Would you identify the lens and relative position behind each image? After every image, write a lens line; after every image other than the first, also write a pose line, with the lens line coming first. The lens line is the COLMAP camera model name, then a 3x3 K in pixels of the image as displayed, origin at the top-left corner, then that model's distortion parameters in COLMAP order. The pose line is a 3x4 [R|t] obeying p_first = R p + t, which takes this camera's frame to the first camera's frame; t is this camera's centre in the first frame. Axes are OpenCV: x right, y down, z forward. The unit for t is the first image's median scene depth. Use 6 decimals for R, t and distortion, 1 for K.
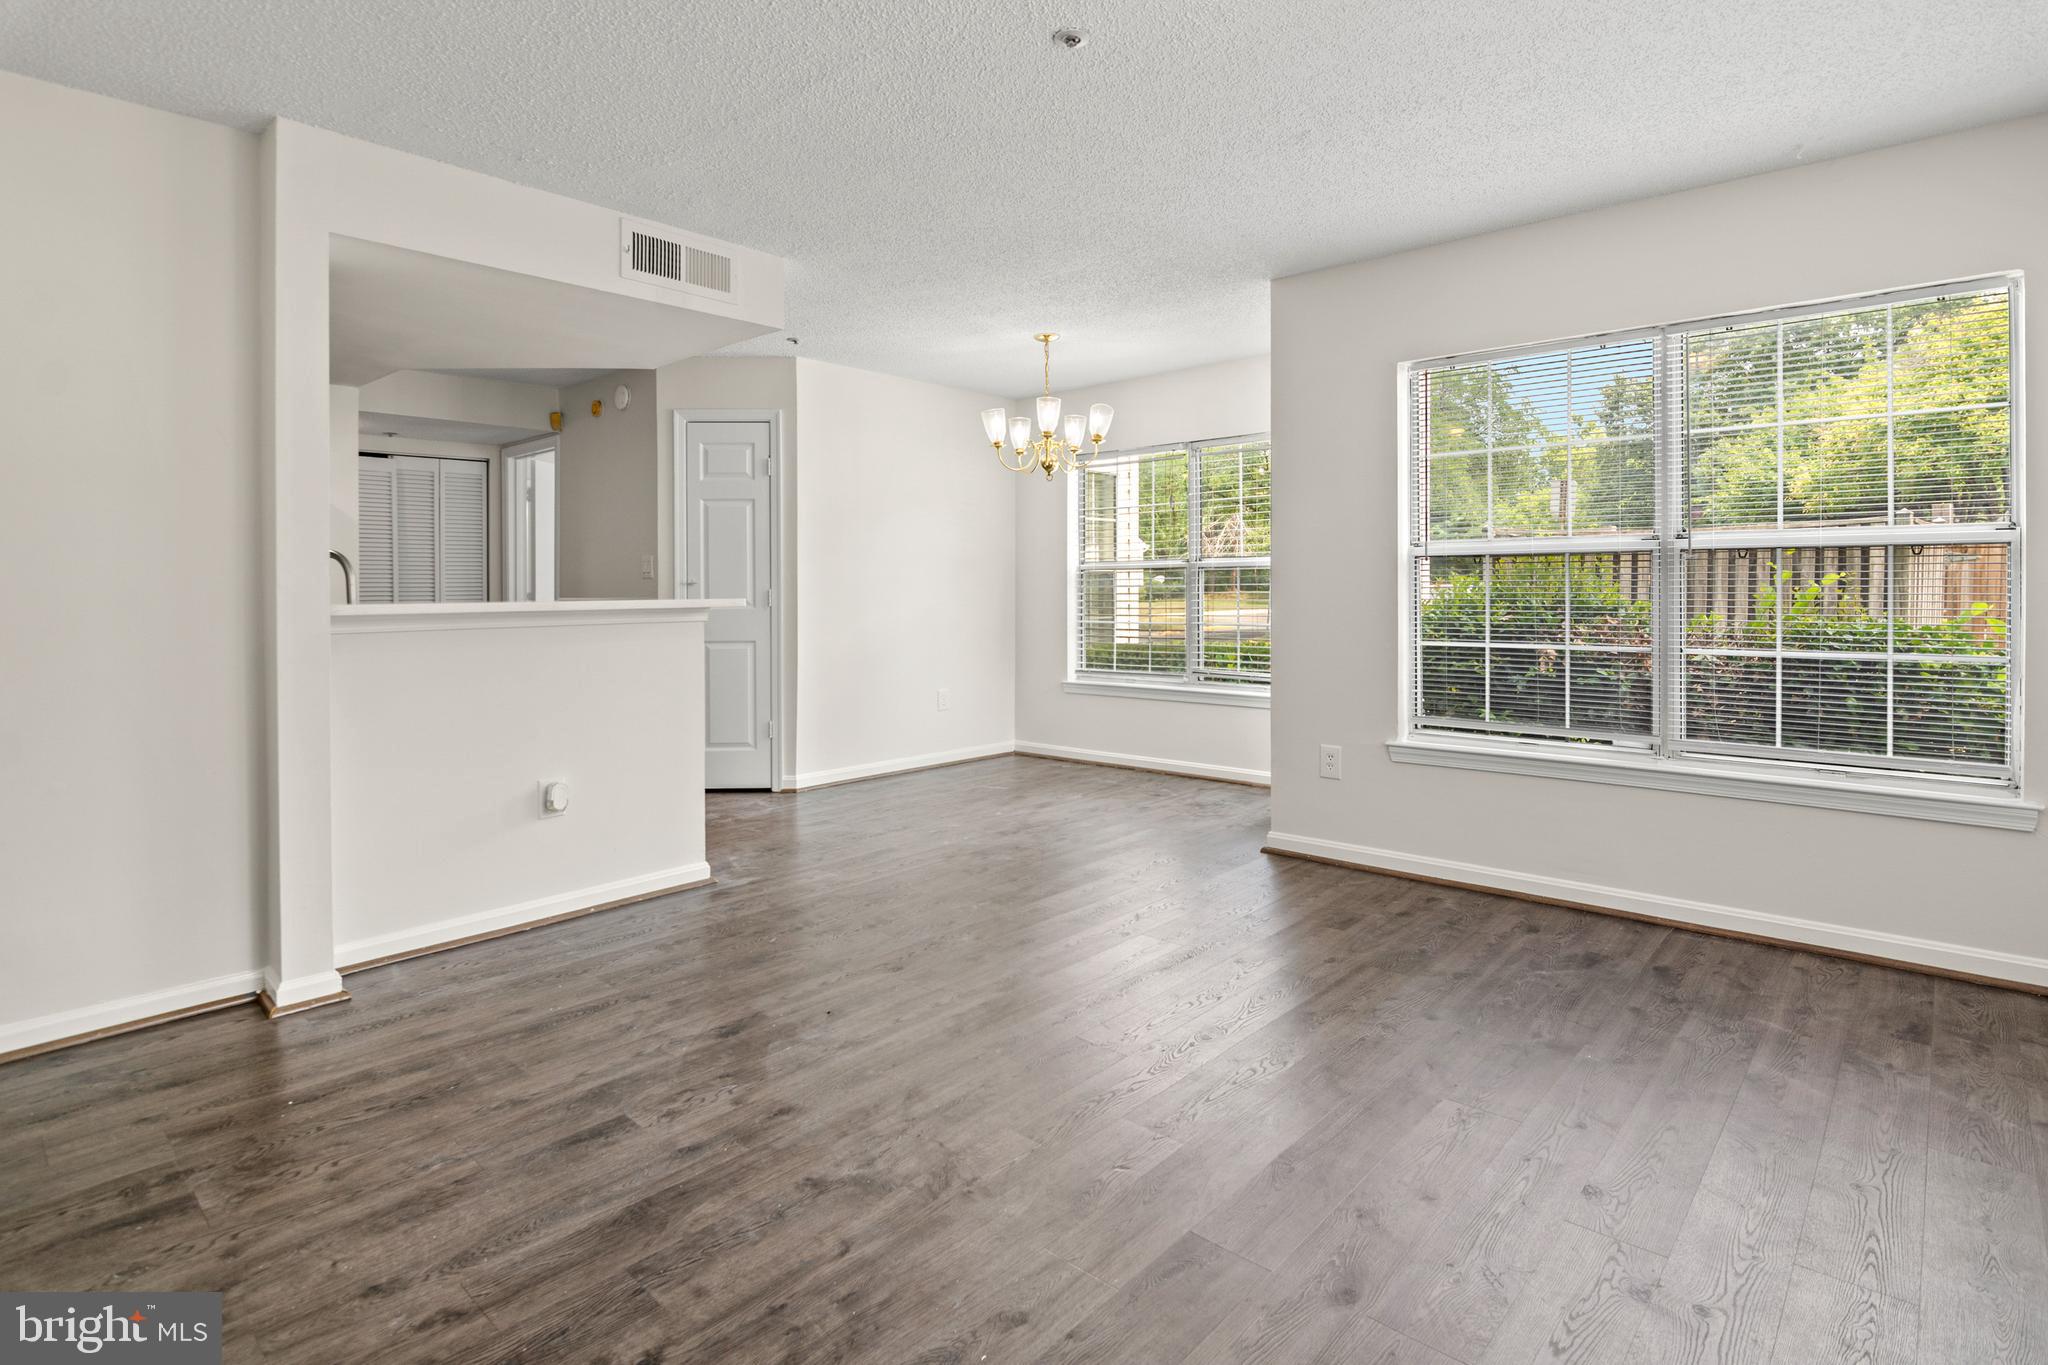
lens RADIAL K [[1025.8, 0, 1018.4], [0, 1025.8, 586.6], [0, 0, 1]] dist [-0.004160, -0.004555]
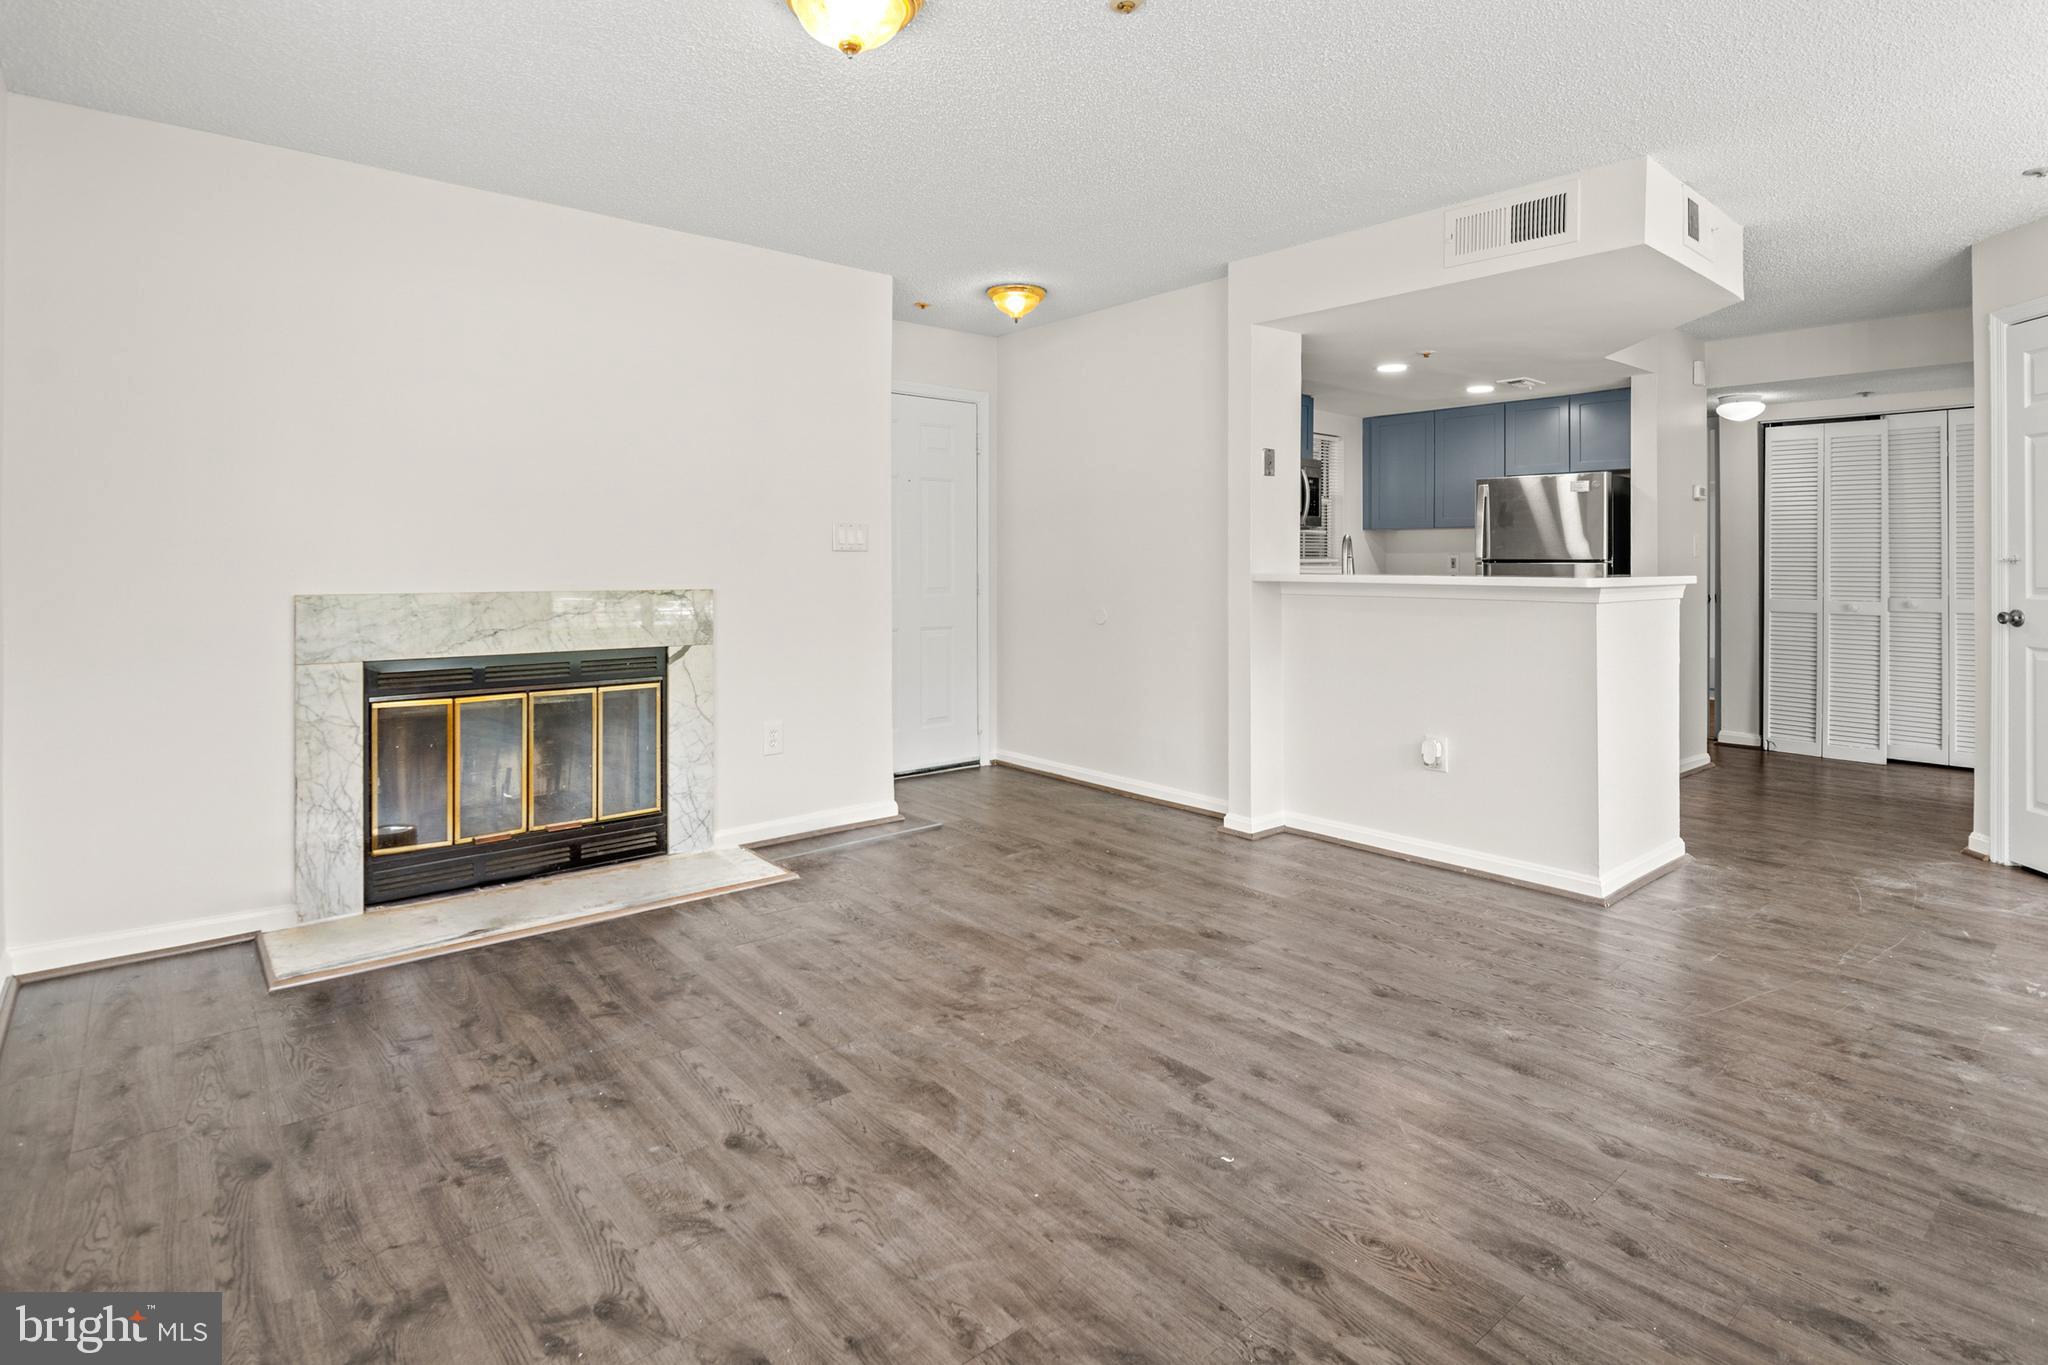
lens RADIAL K [[1025.8, 0, 1025.8], [0, 1025.8, 543.1], [0, 0, 1]] dist [-0.004160, -0.004555]
pose [[-0.124432, -0.011138, -0.992166, 0.550084], [-0.004167, 0.999934, -0.010703, -0.005857], [0.992219, 0.002802, -0.124471, 0.546999]]
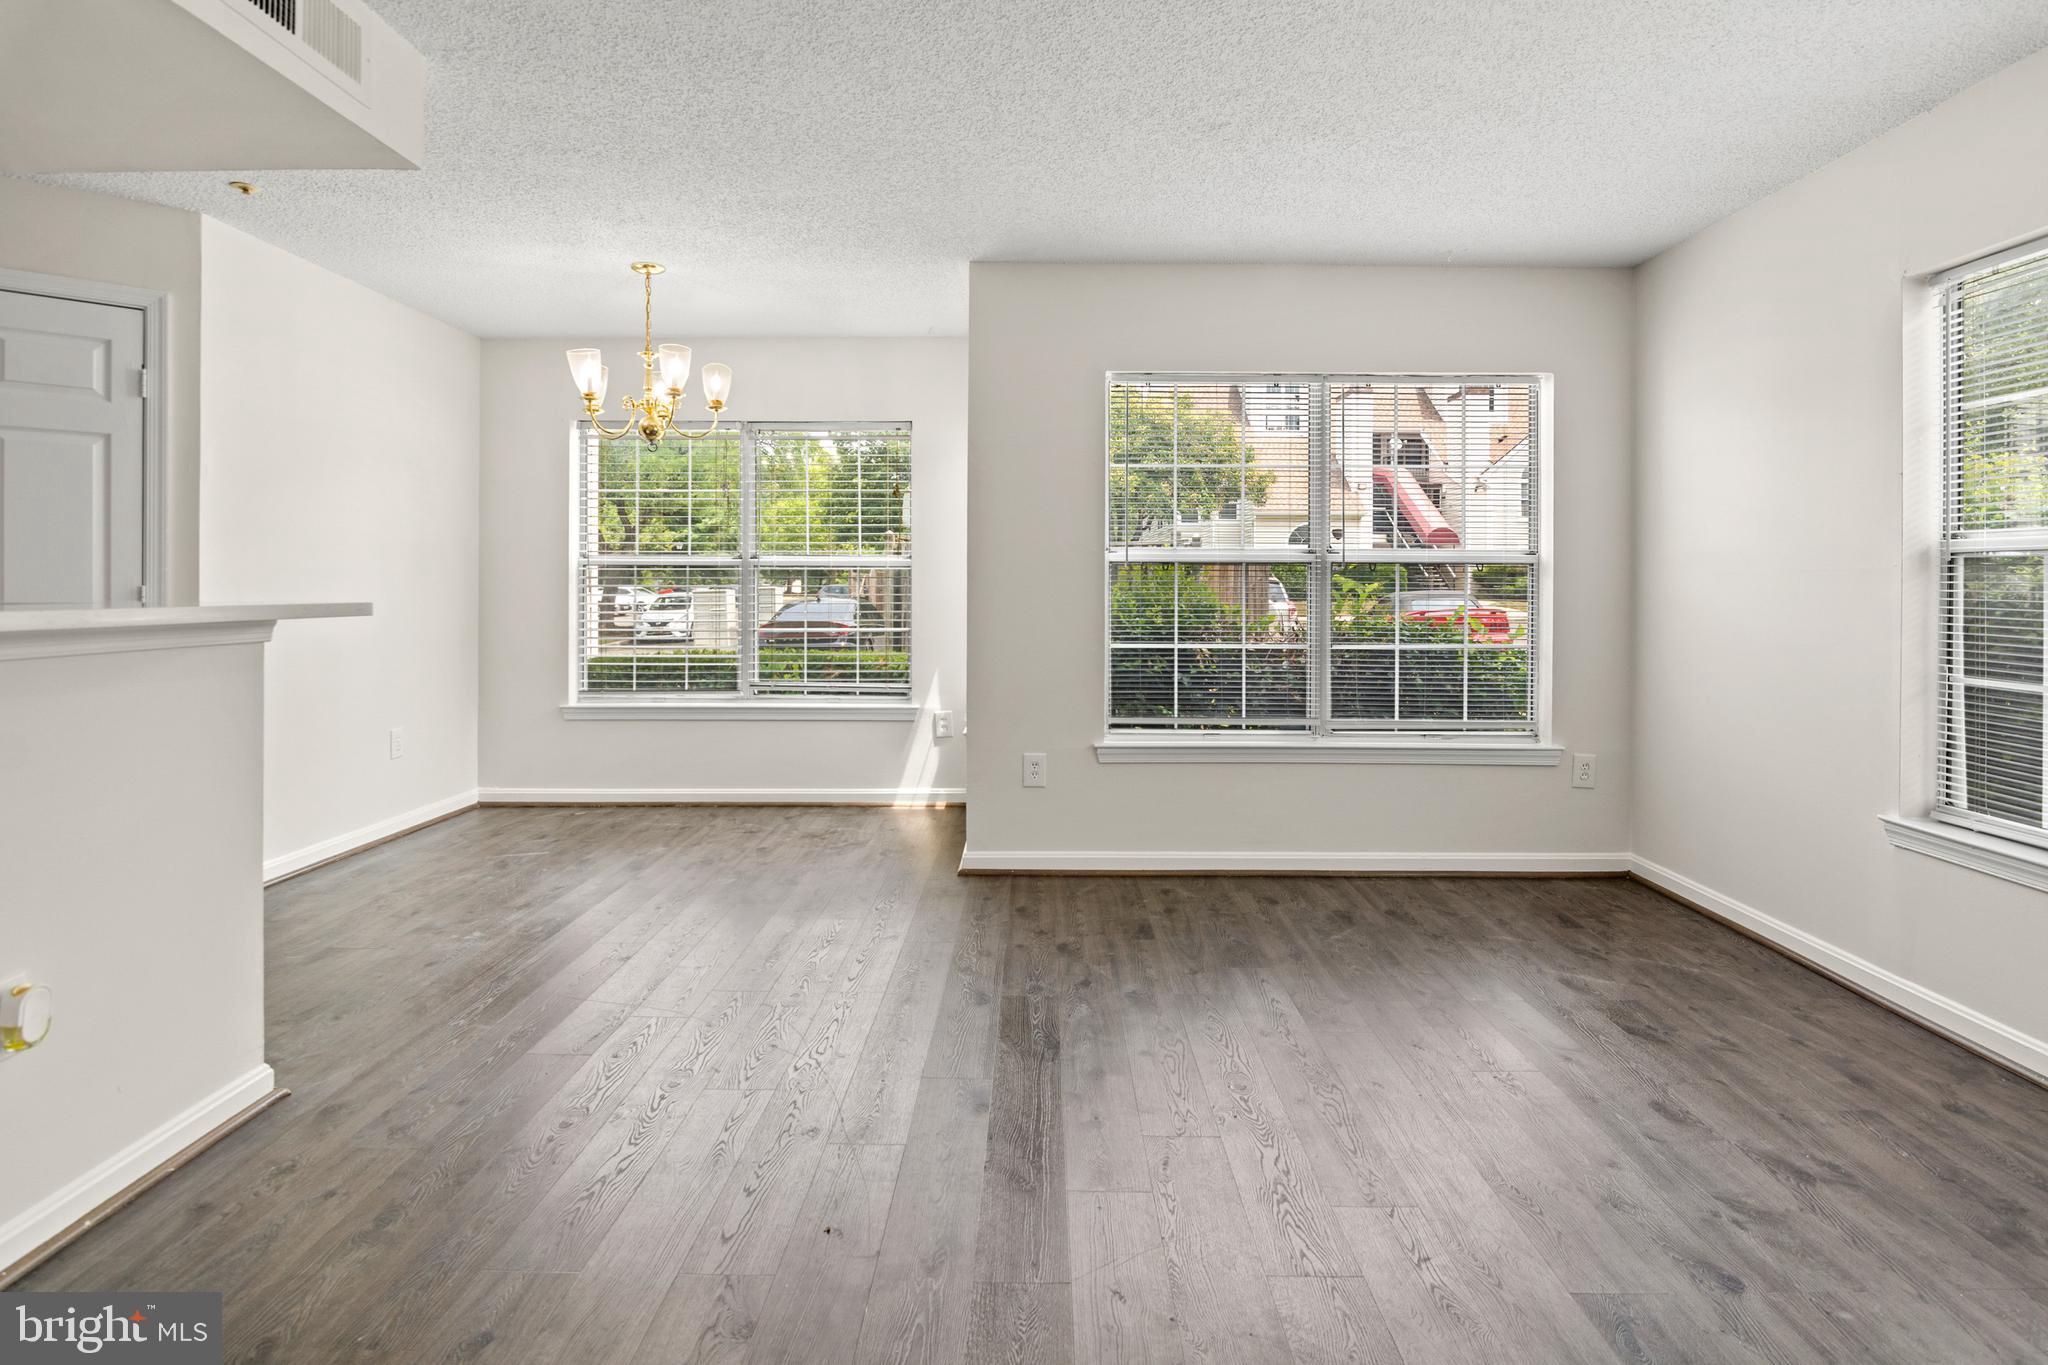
lens RADIAL K [[1025.8, 0, 1022.7], [0, 1025.8, 587.9], [0, 0, 1]] dist [-0.004160, -0.004555]
pose [[0.743122, 0.009142, 0.669093, -0.329344], [-0.009580, 0.999950, -0.003023, 0.000697], [-0.669087, -0.004163, 0.743172, 0.262402]]
